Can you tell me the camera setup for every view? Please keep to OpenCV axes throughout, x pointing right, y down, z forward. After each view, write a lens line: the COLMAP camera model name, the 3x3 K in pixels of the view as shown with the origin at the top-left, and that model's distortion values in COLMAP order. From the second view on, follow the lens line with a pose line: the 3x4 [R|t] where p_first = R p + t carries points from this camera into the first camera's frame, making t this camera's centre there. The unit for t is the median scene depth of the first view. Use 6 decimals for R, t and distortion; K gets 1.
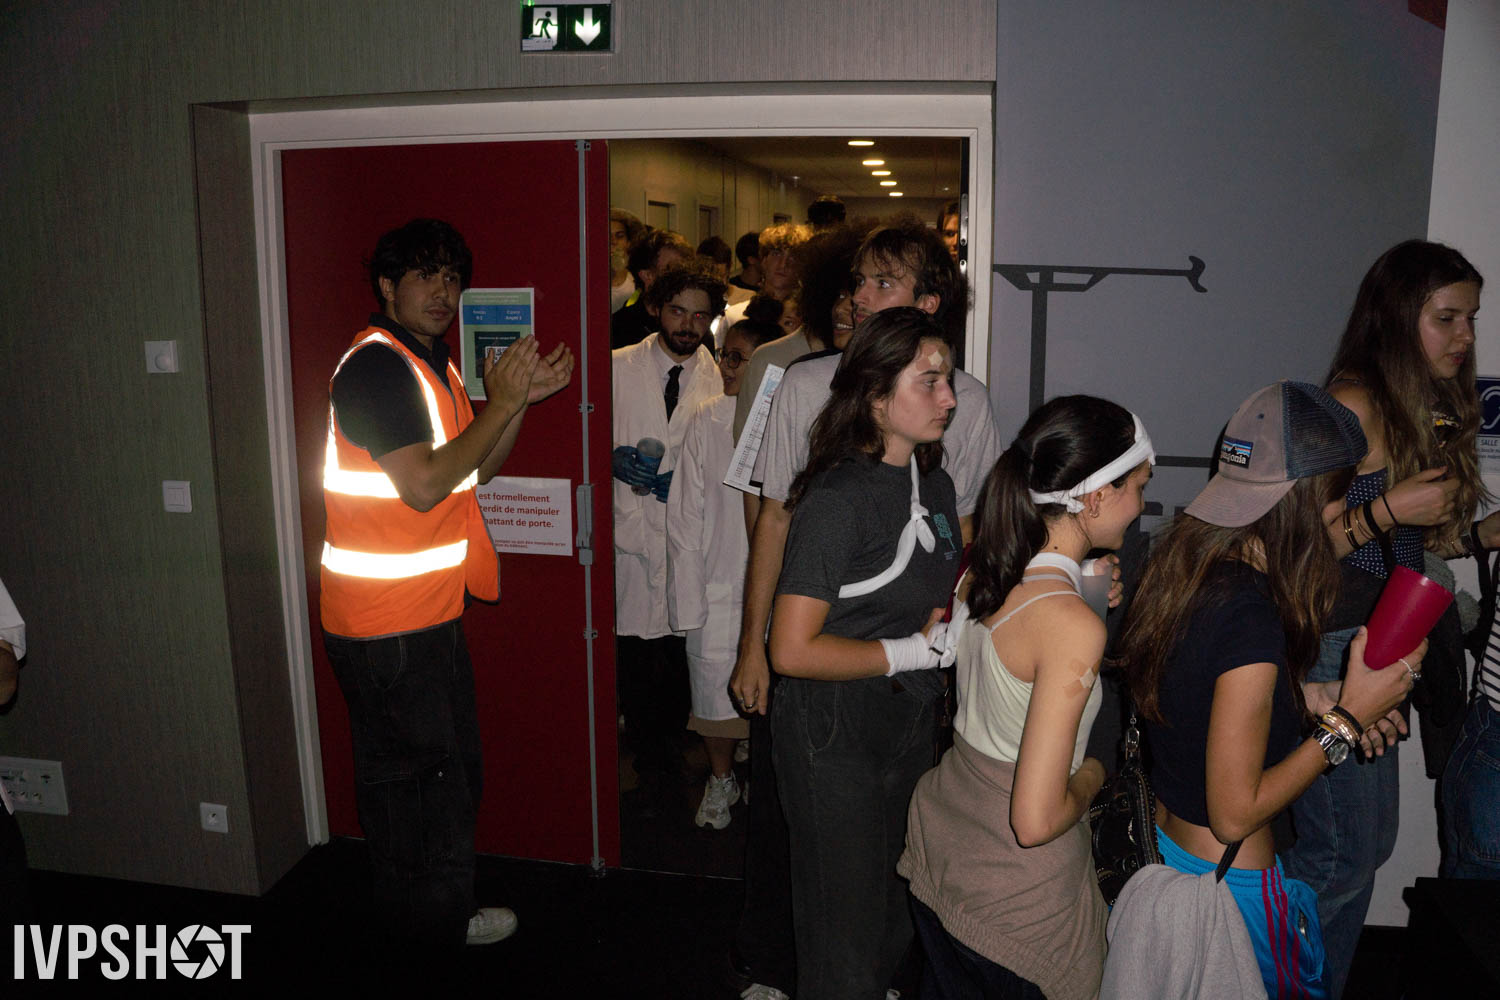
lens RADIAL K [[1230.6, 0, 756.2], [0, 1230.6, 500.4], [0, 0, 1]] dist [-0.103666, -0.016963]
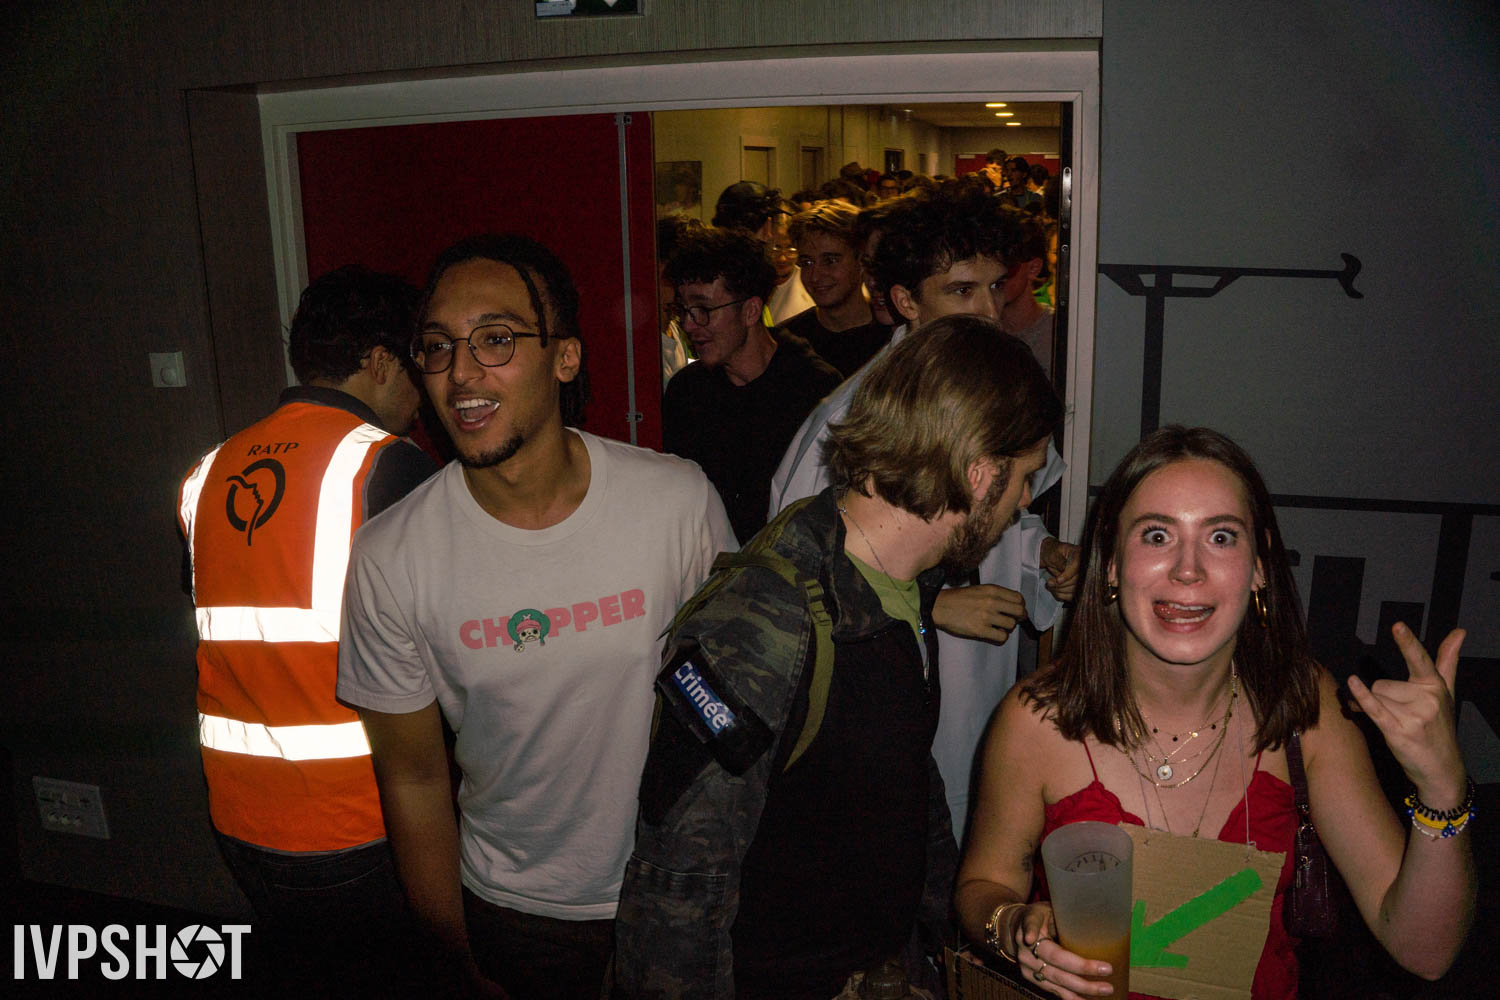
lens RADIAL K [[1235.7, 0, 743.8], [0, 1235.7, 532.3], [0, 0, 1]] dist [-0.118434, 0.013306]
pose [[0.995037, 0.002691, -0.099473, 0.031331], [0.004631, 0.997299, 0.073309, -0.060190], [0.099402, -0.073406, 0.992336, 0.121585]]
